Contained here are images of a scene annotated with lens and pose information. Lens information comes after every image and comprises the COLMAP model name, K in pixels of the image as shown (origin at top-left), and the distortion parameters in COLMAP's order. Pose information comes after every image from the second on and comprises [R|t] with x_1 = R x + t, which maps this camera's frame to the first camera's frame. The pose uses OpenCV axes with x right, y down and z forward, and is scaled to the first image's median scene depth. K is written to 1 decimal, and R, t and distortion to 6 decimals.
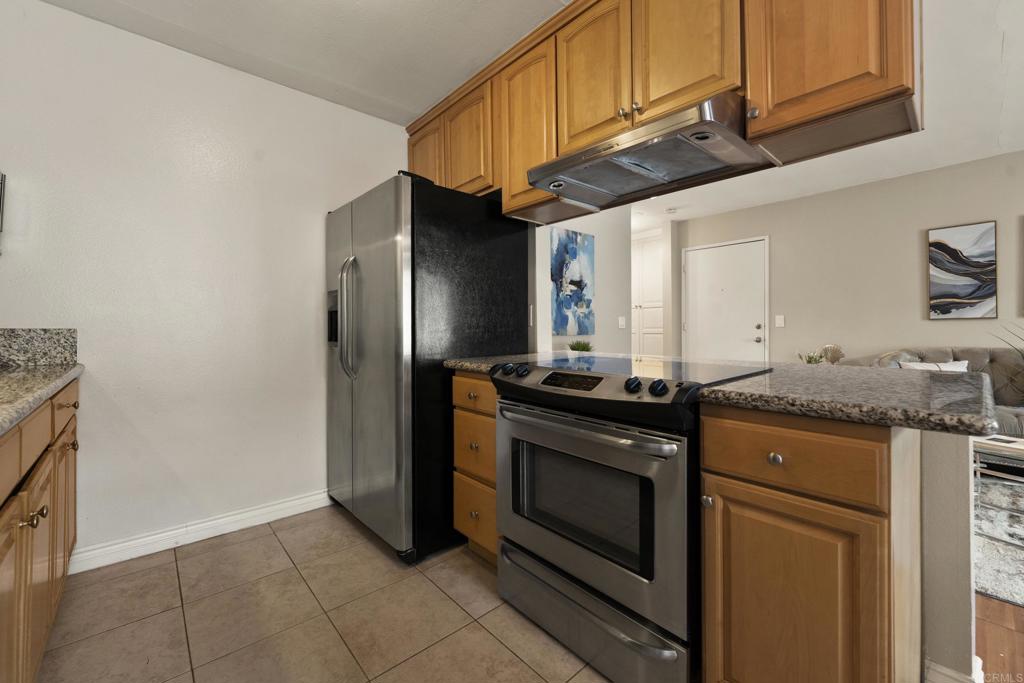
lens RADIAL K [[416.7, 0, 507.5], [0, 416.7, 328.4], [0, 0, 1]] dist [0.002638, -0.000438]
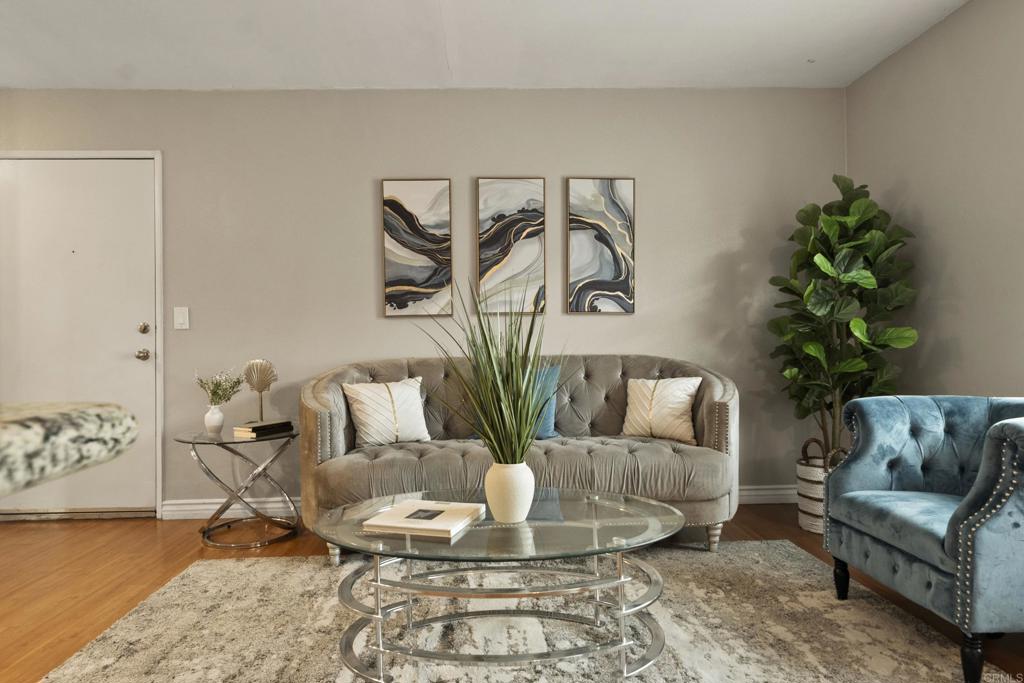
lens RADIAL K [[625.0, 0, 512.2], [0, 625.0, 347.4], [0, 0, 1]] dist [0.000640, 0.001756]
pose [[0.621010, -0.010465, 0.783733, 0.170898], [0.009145, 0.999940, 0.006105, 0.010591], [-0.783749, 0.003376, 0.621068, 0.110058]]
